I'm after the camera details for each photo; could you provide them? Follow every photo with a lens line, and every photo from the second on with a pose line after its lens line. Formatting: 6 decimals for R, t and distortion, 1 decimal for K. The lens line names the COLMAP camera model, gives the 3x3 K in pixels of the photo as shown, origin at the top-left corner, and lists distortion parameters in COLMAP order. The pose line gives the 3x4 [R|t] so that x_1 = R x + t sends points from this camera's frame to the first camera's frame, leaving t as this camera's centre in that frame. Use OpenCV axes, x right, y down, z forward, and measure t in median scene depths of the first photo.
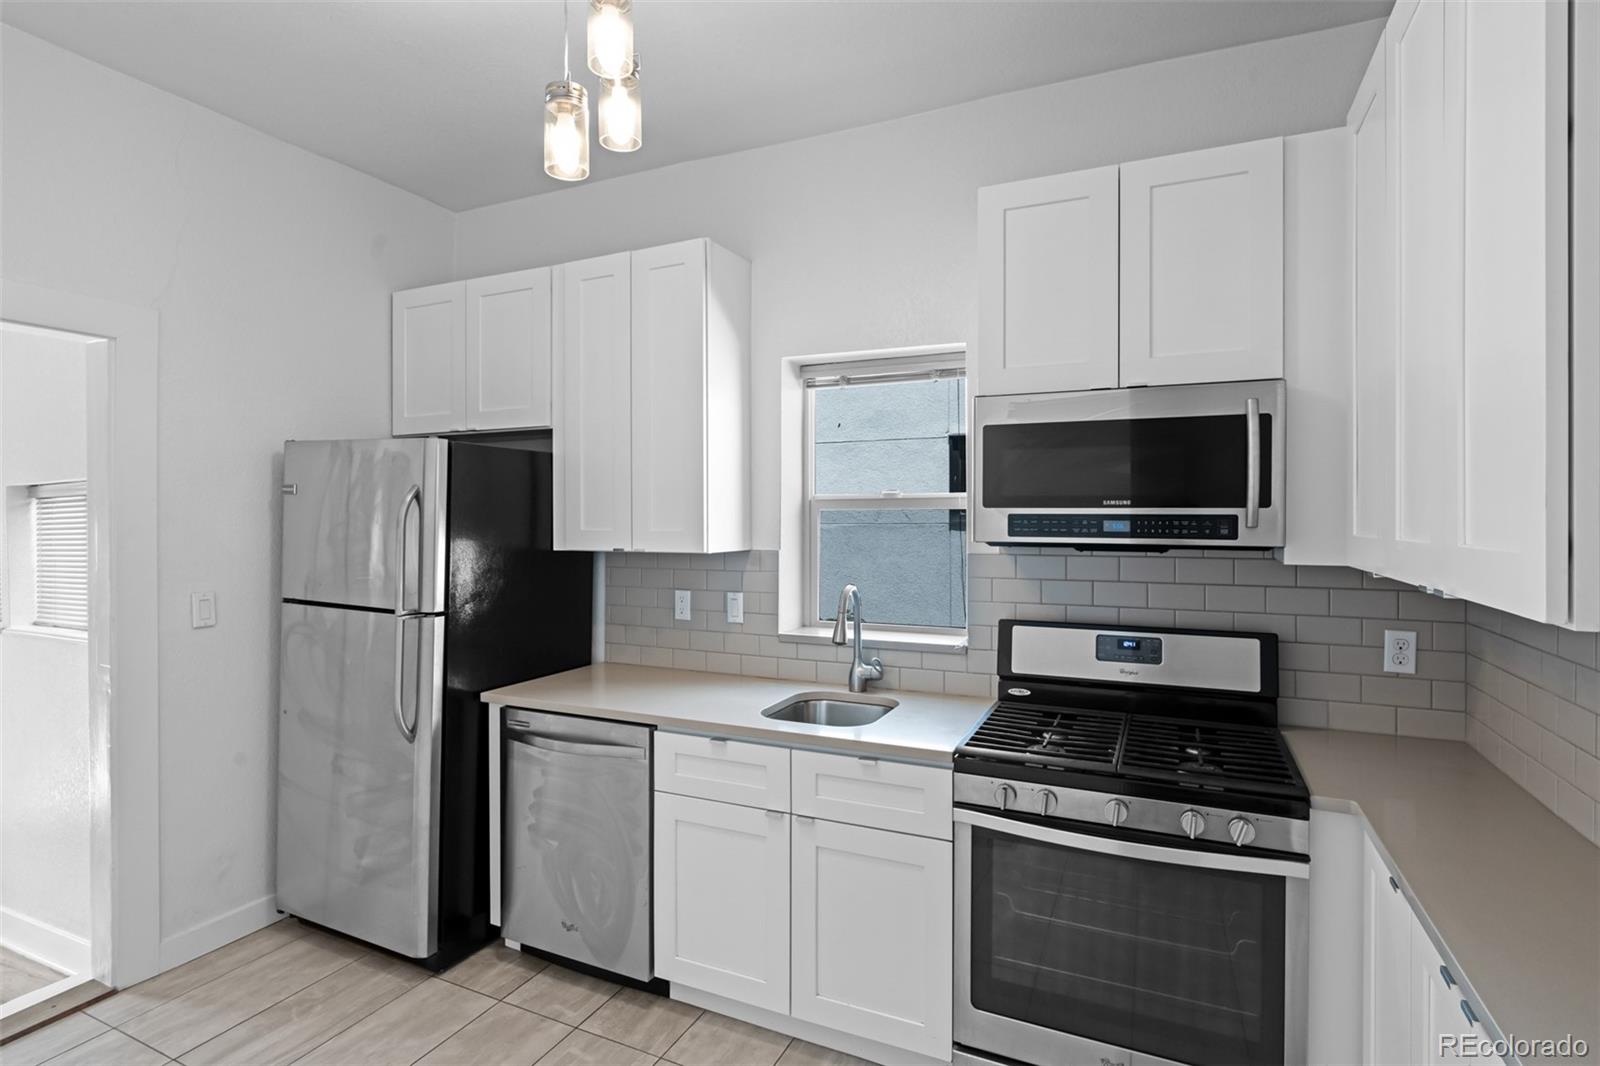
lens RADIAL K [[820.8, 0, 791.1], [0, 820.8, 524.4], [0, 0, 1]] dist [0.001141, -0.000036]
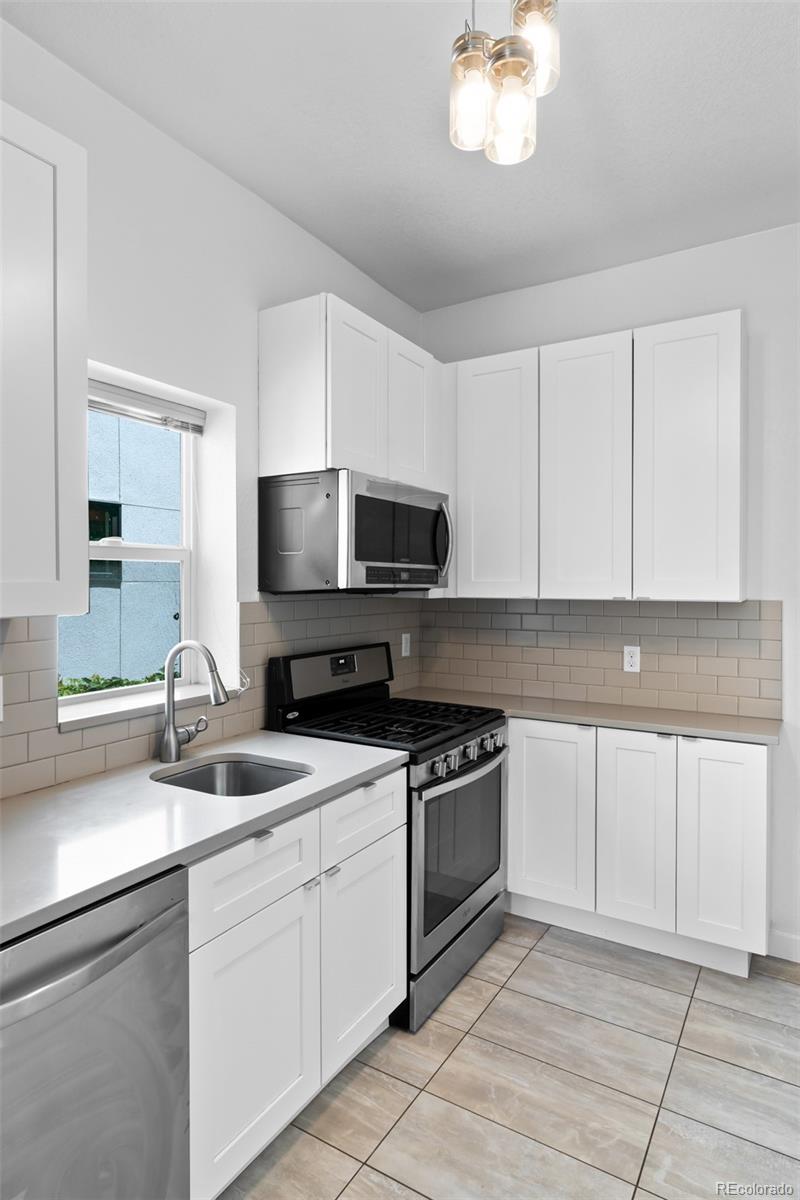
lens RADIAL K [[701.8, 0, 391.8], [0, 701.8, 590.5], [0, 0, 1]] dist [-0.000589, 0.000025]
pose [[0.084628, -0.010138, 0.996361, -0.817107], [0.007876, 0.999924, 0.009505, 0.015030], [-0.996382, 0.007043, 0.084701, 0.861786]]
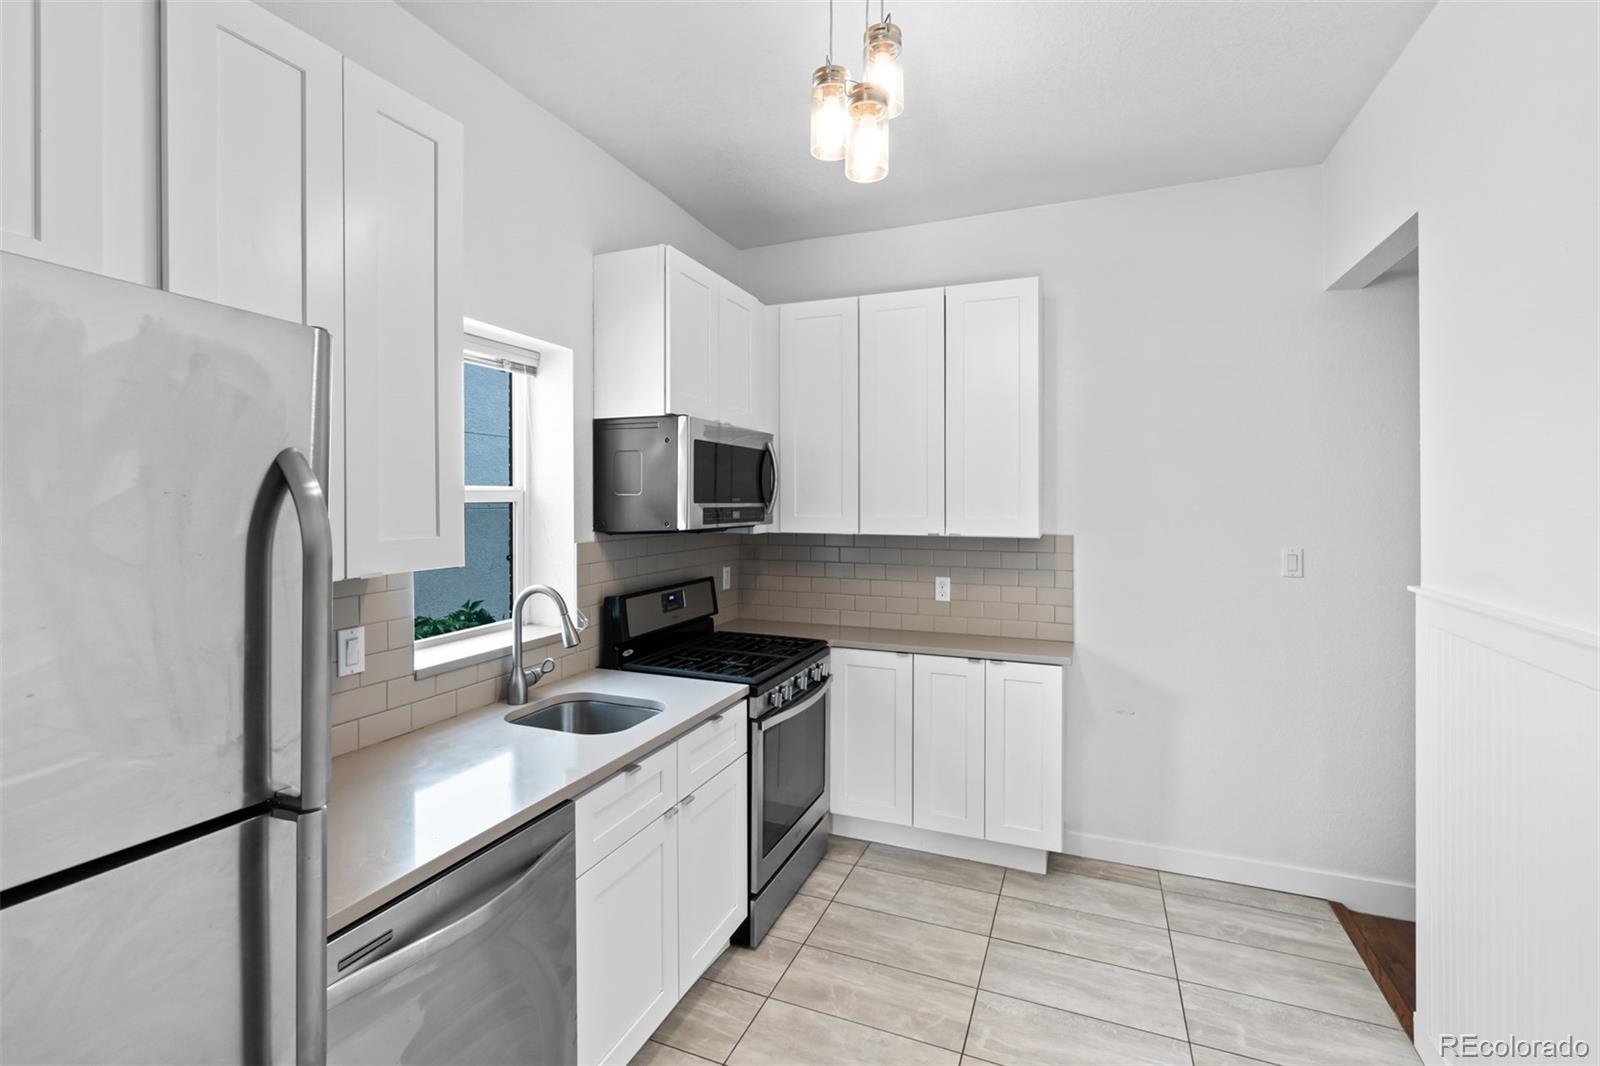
lens RADIAL K [[752.1, 0, 789.3], [0, 752.1, 503.1], [0, 0, 1]] dist [-0.011654, 0.004387]
pose [[-0.072840, -0.006233, 0.997324, -0.956022], [0.008695, 0.999939, 0.006884, -0.027240], [-0.997306, 0.009173, -0.072782, 0.943232]]
